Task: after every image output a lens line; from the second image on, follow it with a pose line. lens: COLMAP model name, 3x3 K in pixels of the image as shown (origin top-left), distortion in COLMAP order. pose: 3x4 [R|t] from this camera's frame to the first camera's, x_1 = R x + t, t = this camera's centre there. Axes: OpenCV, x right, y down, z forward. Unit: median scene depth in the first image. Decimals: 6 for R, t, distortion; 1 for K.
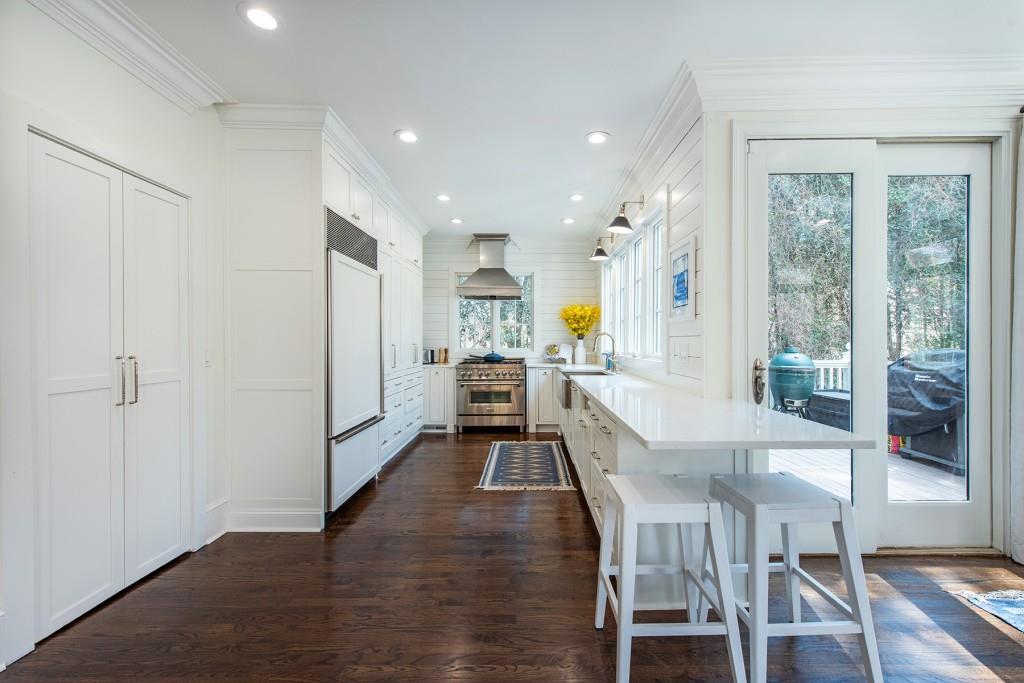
lens RADIAL K [[460.6, 0, 512.0], [0, 460.6, 341.5], [0, 0, 1]] dist [0.000322, 0.000010]
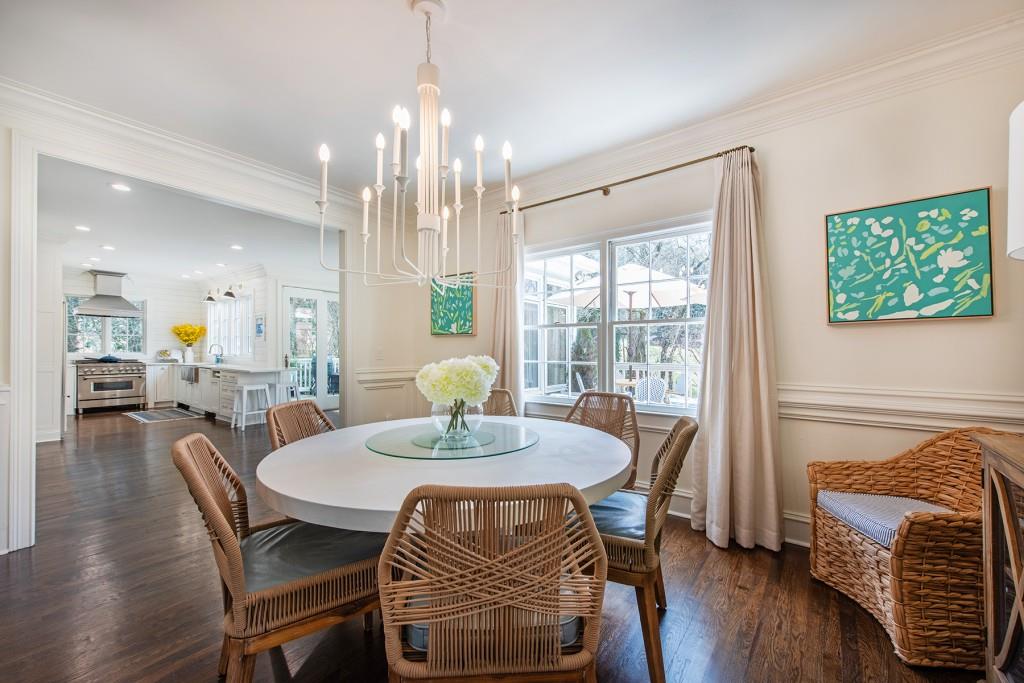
lens RADIAL K [[399.3, 0, 512.0], [0, 399.3, 341.5], [0, 0, 1]] dist [0.000520, 0.000084]
pose [[0.614840, 0.021931, 0.788347, -0.260618], [-0.009174, 0.999745, -0.020657, -0.004573], [-0.788599, 0.005468, 0.614884, -0.744051]]
